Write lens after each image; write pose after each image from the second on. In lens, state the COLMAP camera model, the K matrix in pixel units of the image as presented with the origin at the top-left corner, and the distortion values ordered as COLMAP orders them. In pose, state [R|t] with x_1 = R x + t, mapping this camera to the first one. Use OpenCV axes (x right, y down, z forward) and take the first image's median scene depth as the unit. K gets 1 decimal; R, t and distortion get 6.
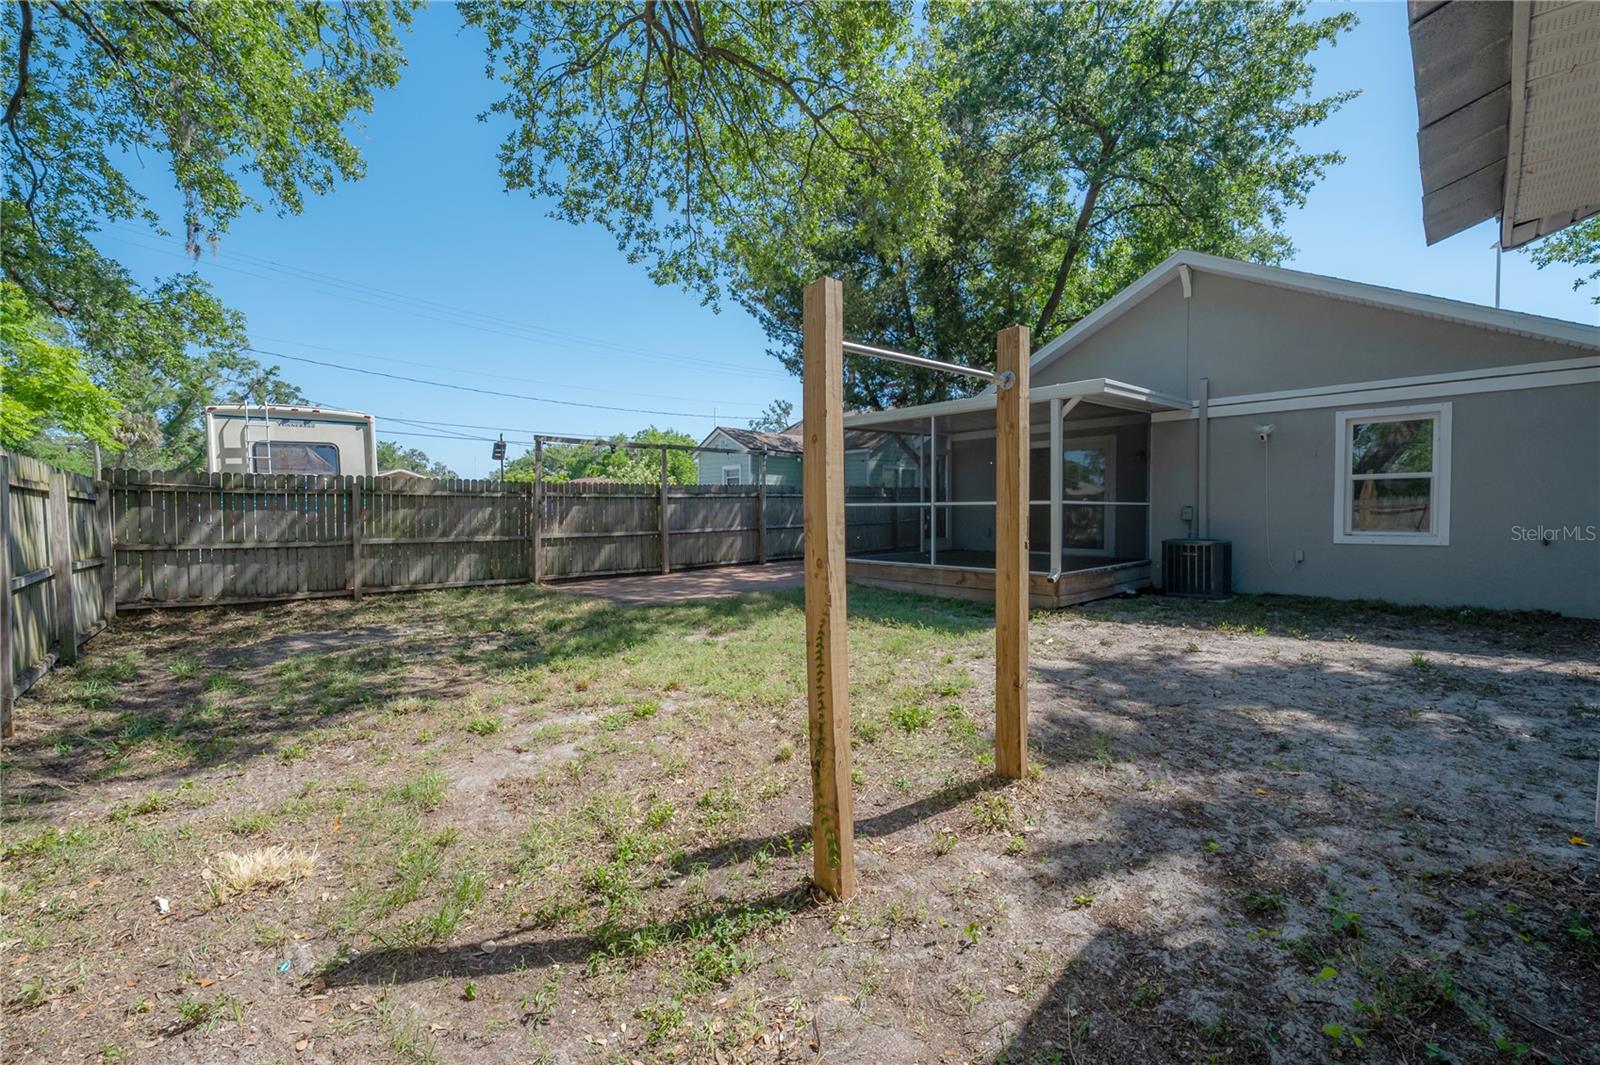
lens RADIAL K [[659.1, 0, 791.8], [0, 659.1, 539.5], [0, 0, 1]] dist [-0.008309, 0.000325]
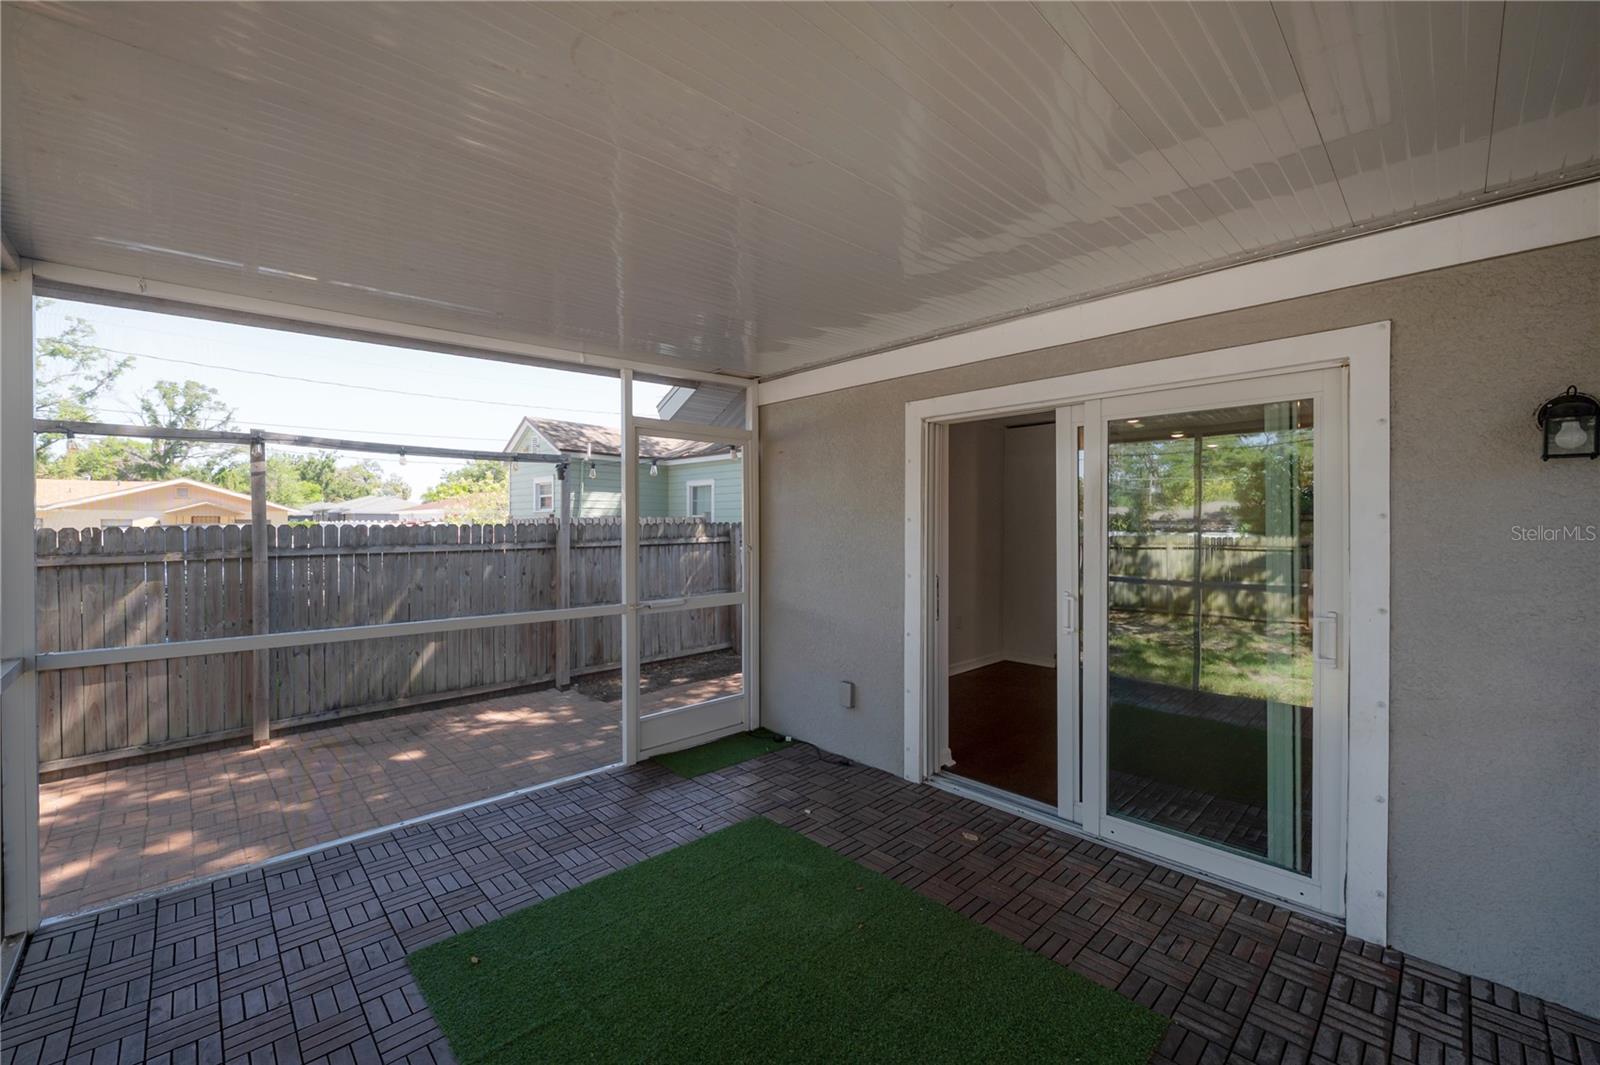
lens RADIAL K [[643.1, 0, 803.8], [0, 643.1, 523.7], [0, 0, 1]] dist [-0.001934, 0.000052]
pose [[0.999956, 0.006082, 0.007175, 0.260443], [-0.005761, 0.999016, -0.043979, -0.072488], [-0.007436, 0.043936, 0.999007, 0.662686]]
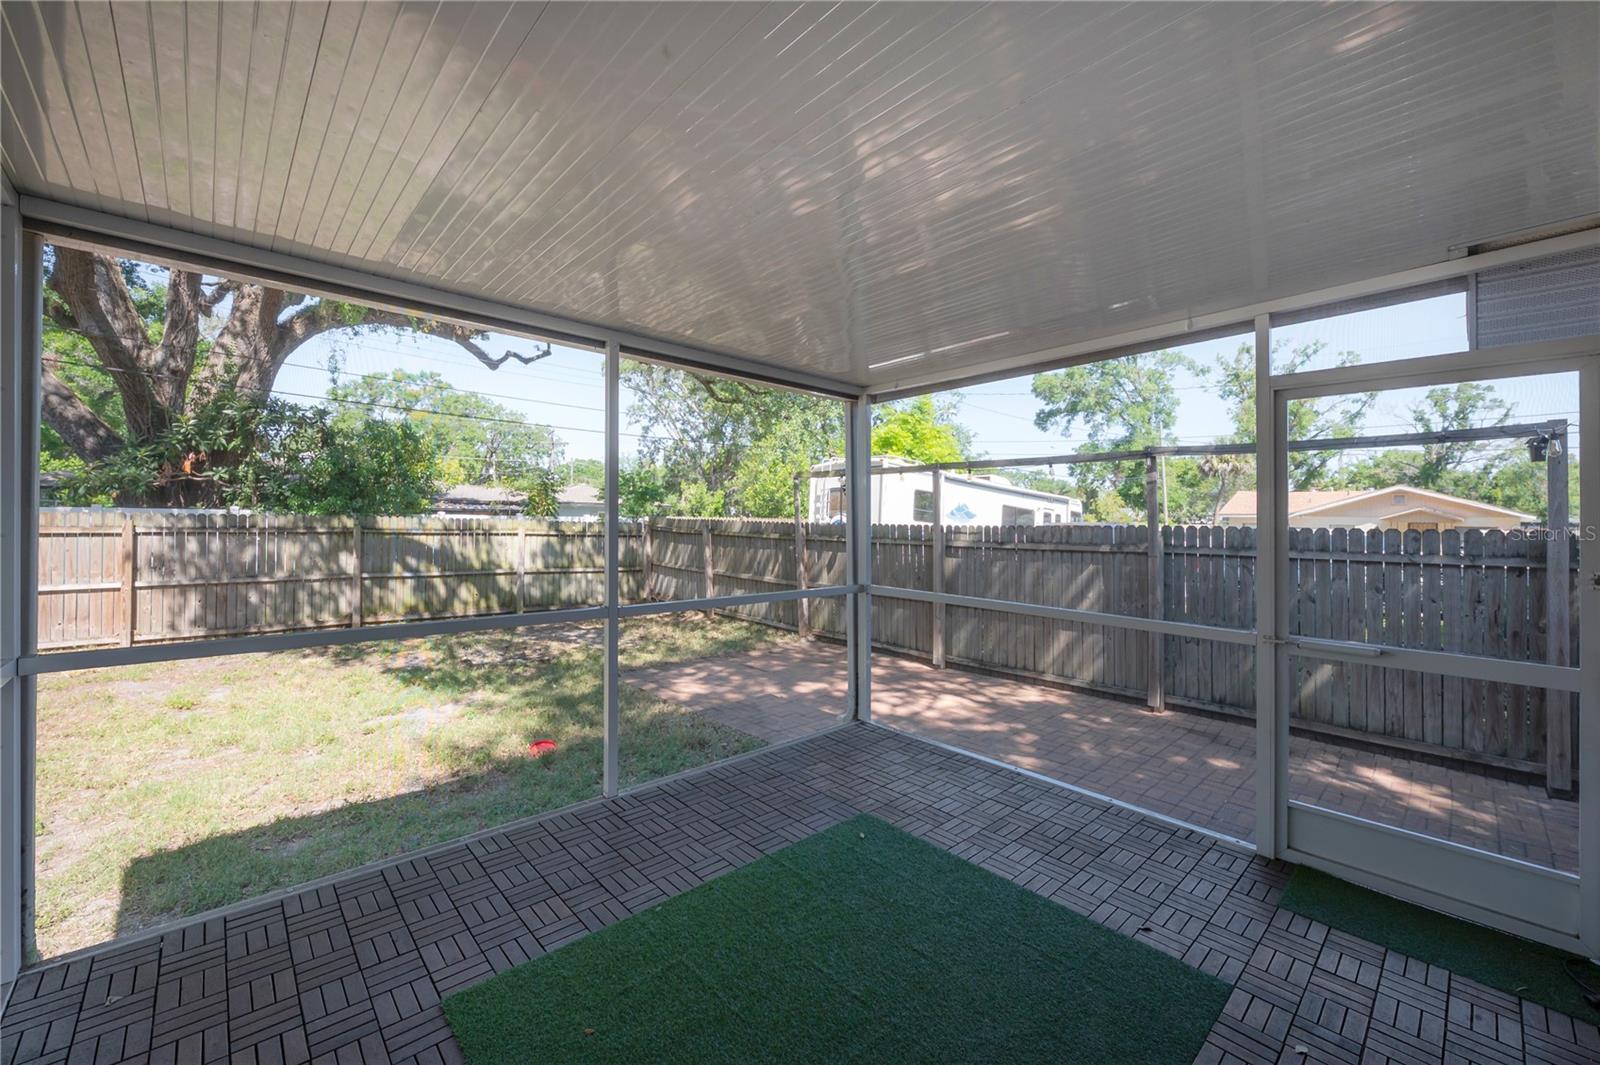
lens RADIAL K [[643.1, 0, 803.8], [0, 643.1, 523.7], [0, 0, 1]] dist [-0.001934, 0.000052]
pose [[-0.010521, 0.012865, -0.999862, 0.390155], [-0.061937, 0.997989, 0.013493, -0.078298], [0.998025, 0.062071, -0.009703, 0.794731]]
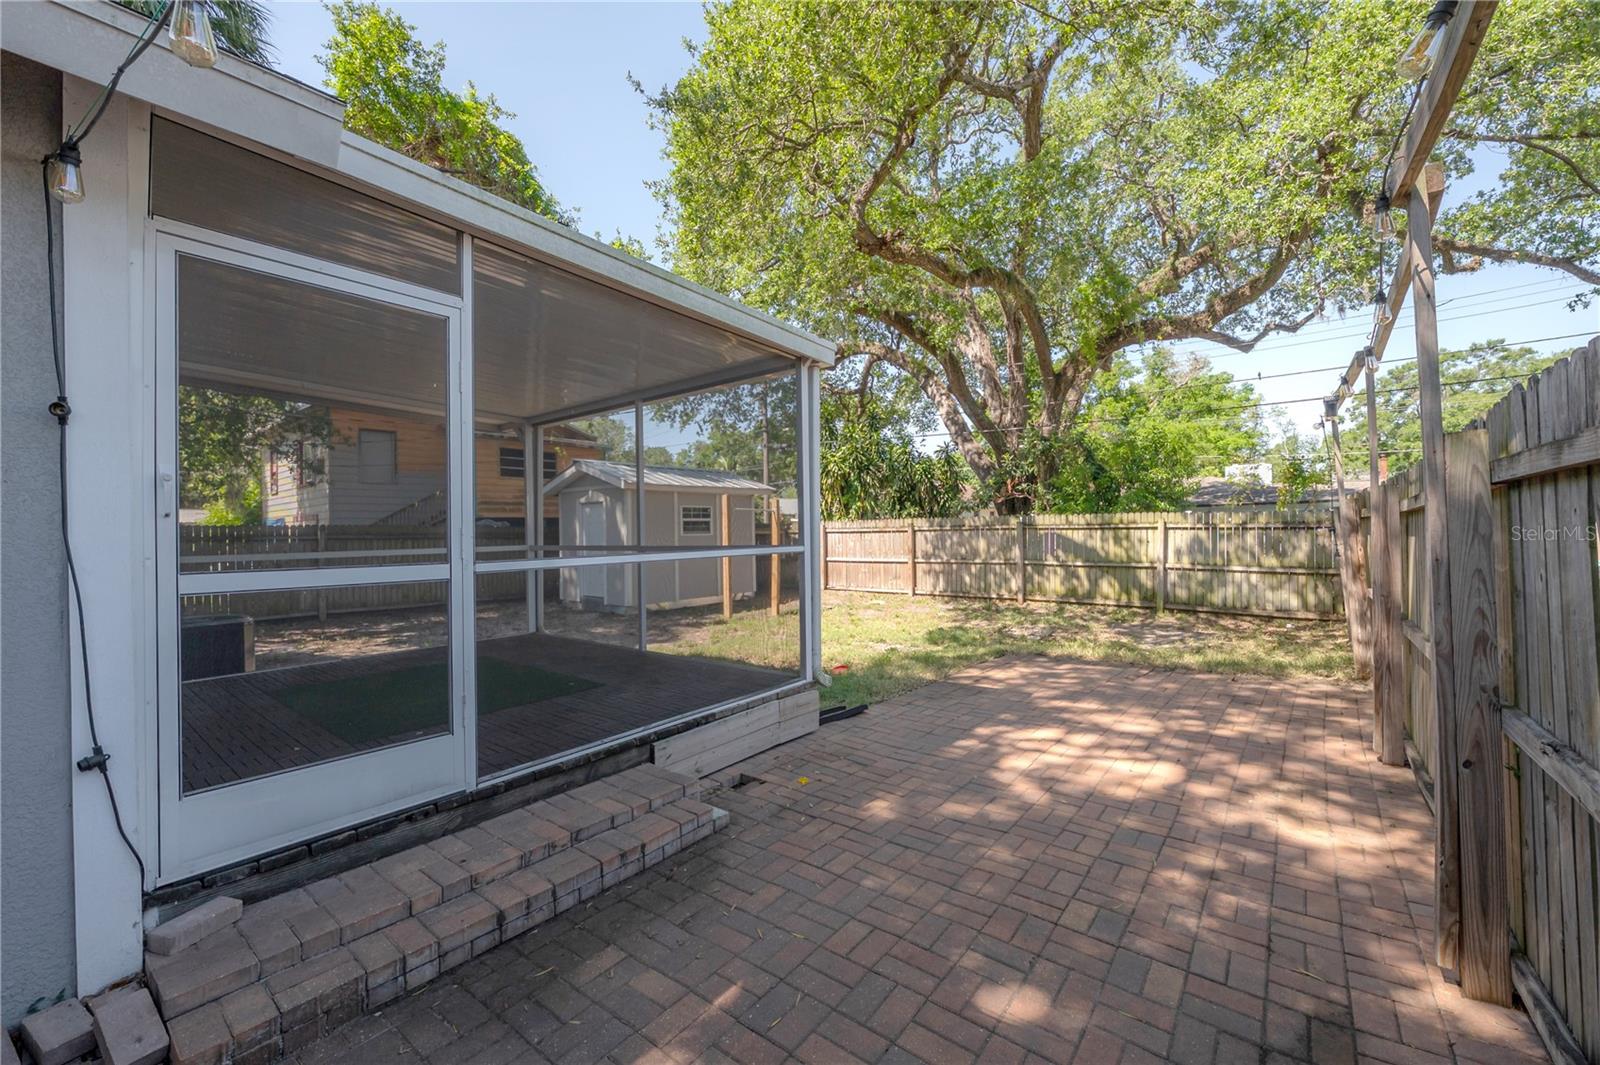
lens RADIAL K [[643.1, 0, 803.8], [0, 643.1, 523.7], [0, 0, 1]] dist [-0.001934, 0.000052]
pose [[-0.988078, 0.011463, -0.153524, 0.112793], [0.006852, 0.999510, 0.030528, -0.064199], [0.153799, 0.029112, -0.987673, 1.141245]]
